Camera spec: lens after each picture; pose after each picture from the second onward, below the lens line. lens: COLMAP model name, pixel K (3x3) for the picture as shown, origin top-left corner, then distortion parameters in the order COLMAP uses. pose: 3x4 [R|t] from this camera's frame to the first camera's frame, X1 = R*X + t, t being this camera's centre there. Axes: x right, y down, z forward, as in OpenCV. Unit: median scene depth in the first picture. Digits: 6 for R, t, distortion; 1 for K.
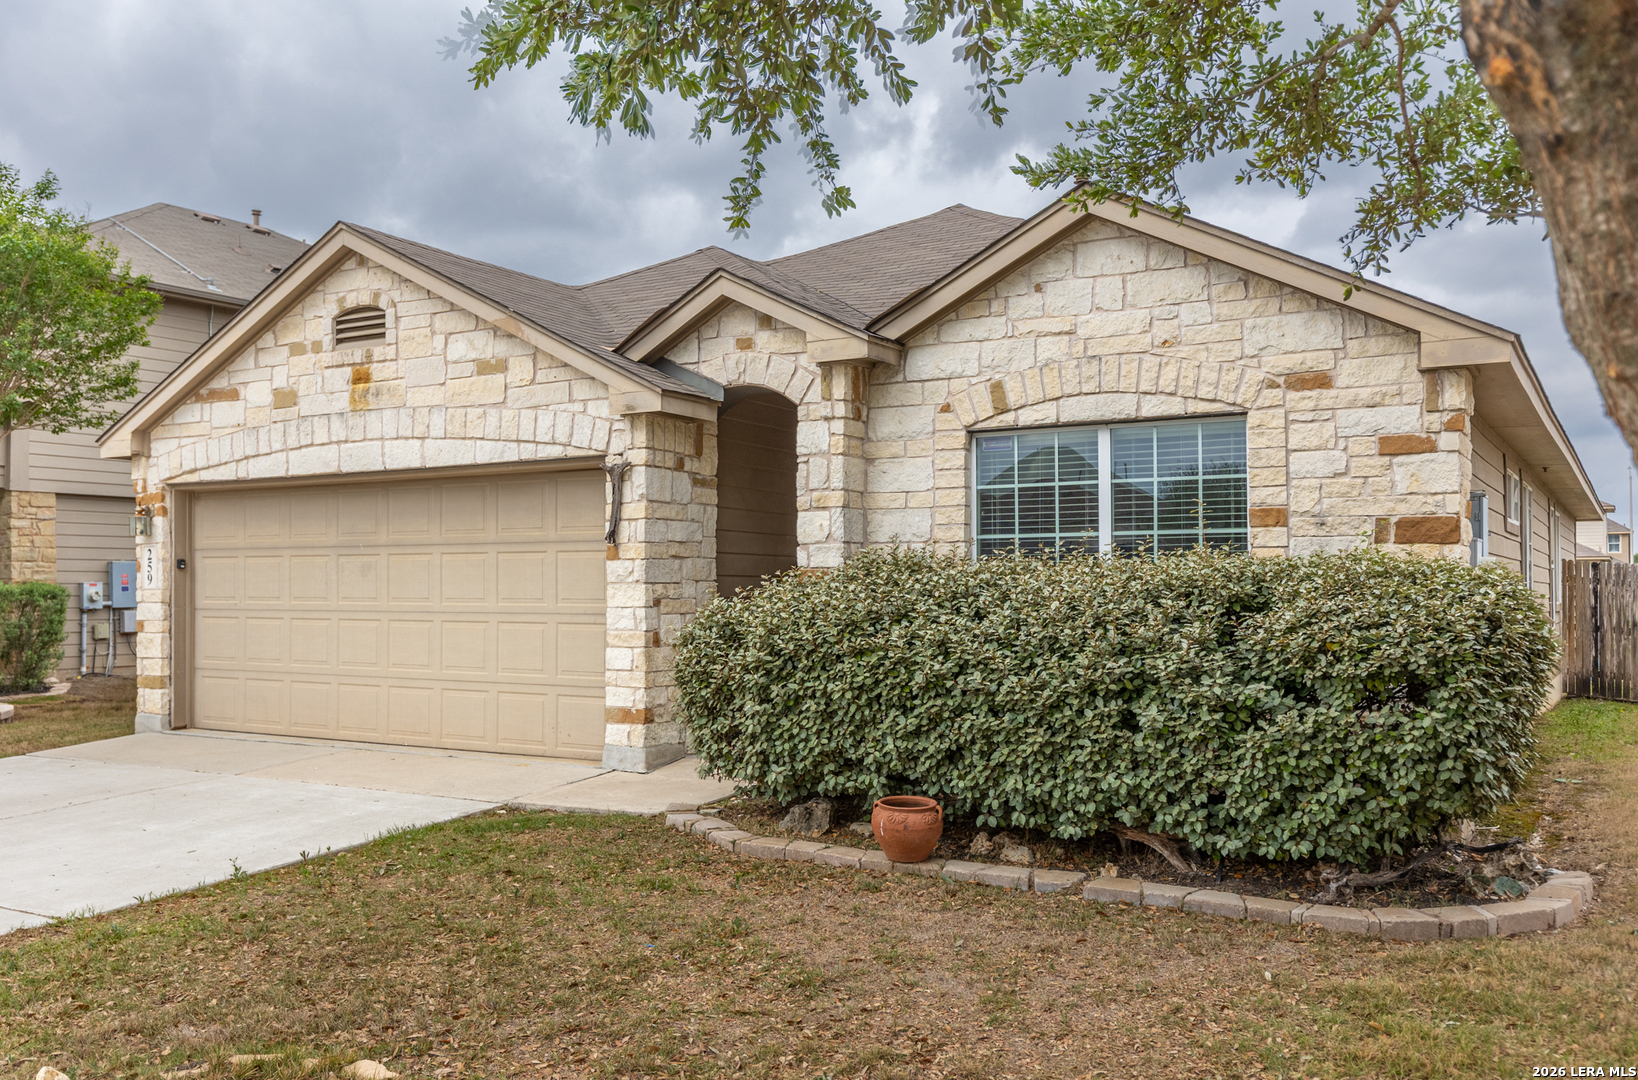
lens RADIAL K [[1400.4, 0, 823.0], [0, 1400.4, 566.3], [0, 0, 1]] dist [0.009259, -0.002015]
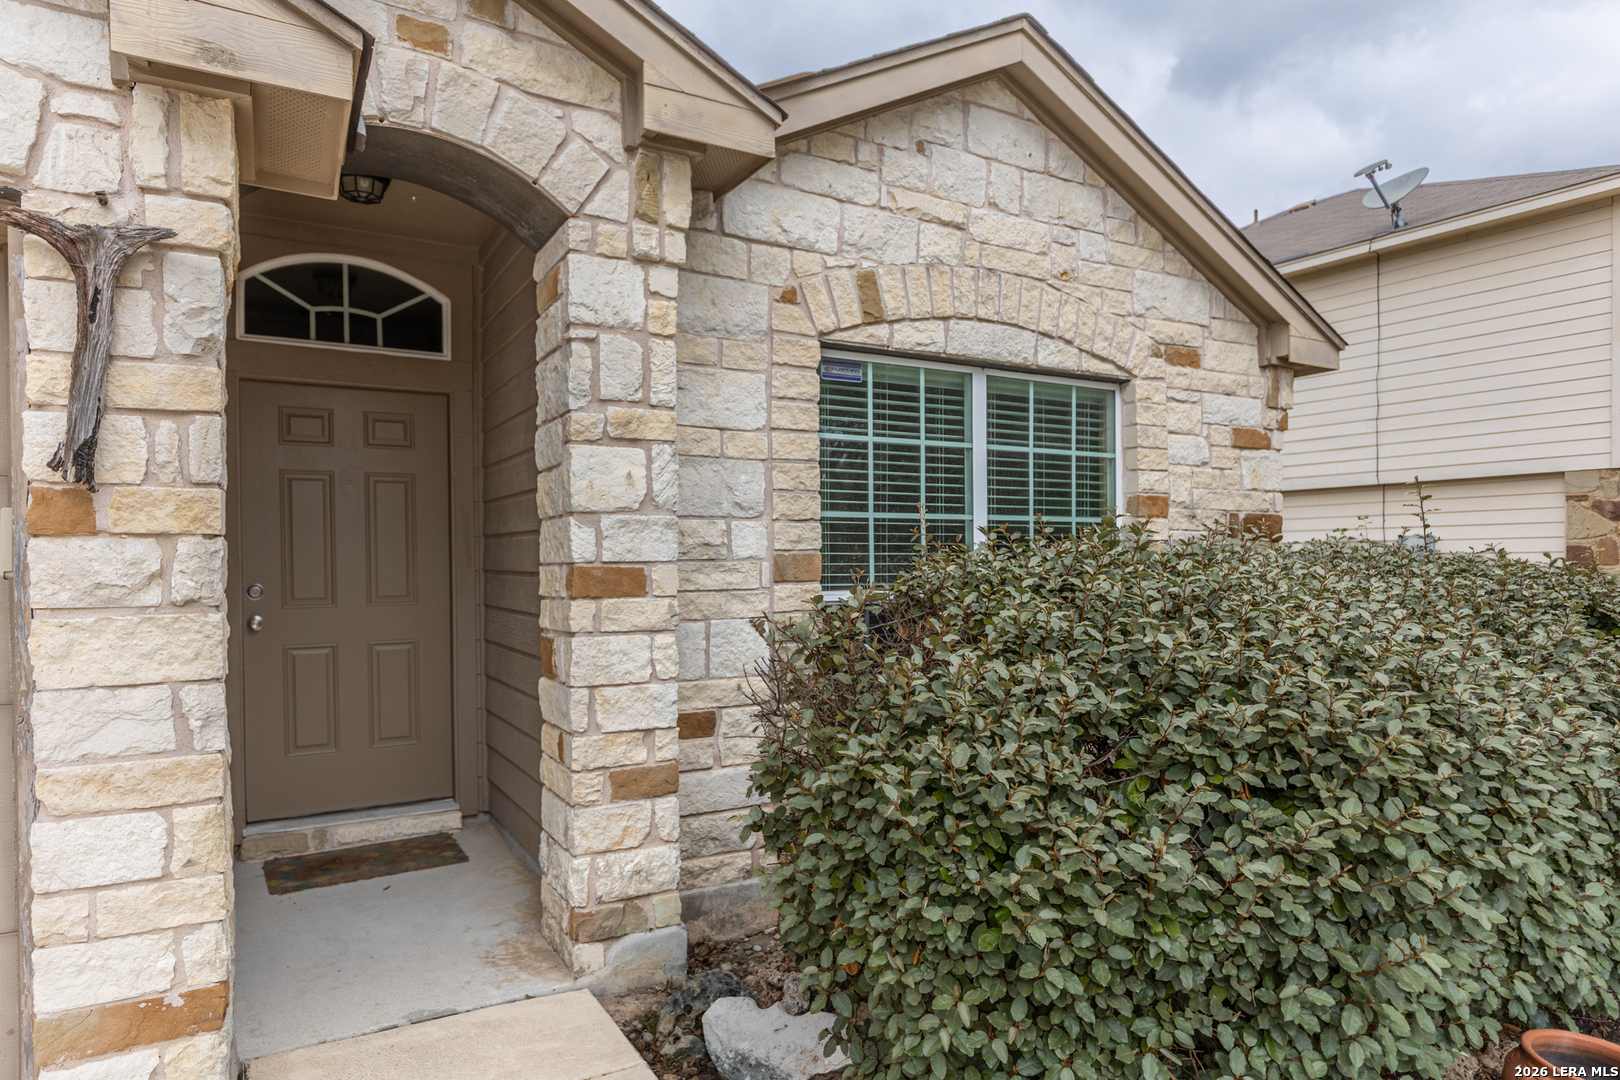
lens RADIAL K [[955.7, 0, 812.3], [0, 955.7, 572.4], [0, 0, 1]] dist [0.000844, -0.002199]
pose [[0.492157, -0.009641, 0.870453, -0.254220], [-0.009272, 0.999824, 0.016317, -0.001593], [-0.870457, -0.016101, 0.491981, 0.760655]]
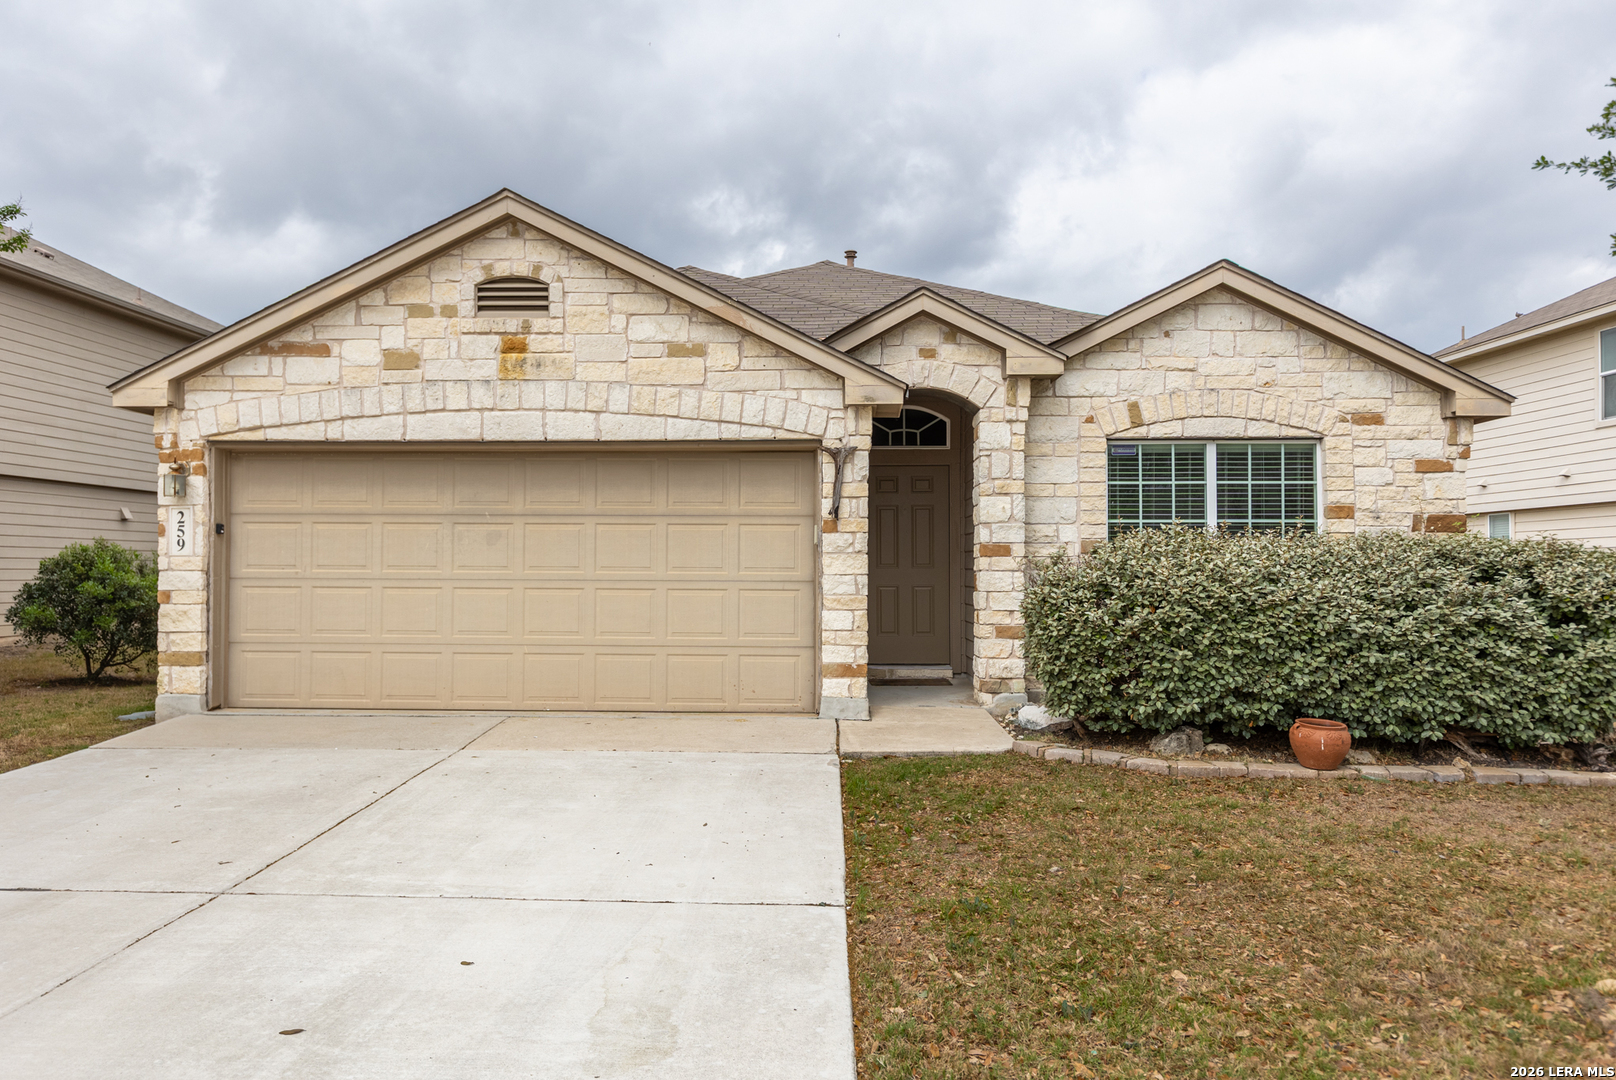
lens RADIAL K [[1078.7, 0, 804.1], [0, 1078.7, 547.3], [0, 0, 1]] dist [0.006455, 0.001119]
pose [[0.876439, 0.015809, 0.481252, -0.591405], [-0.012609, 0.999872, -0.009882, 0.016113], [-0.481347, 0.002592, 0.876526, 0.252460]]
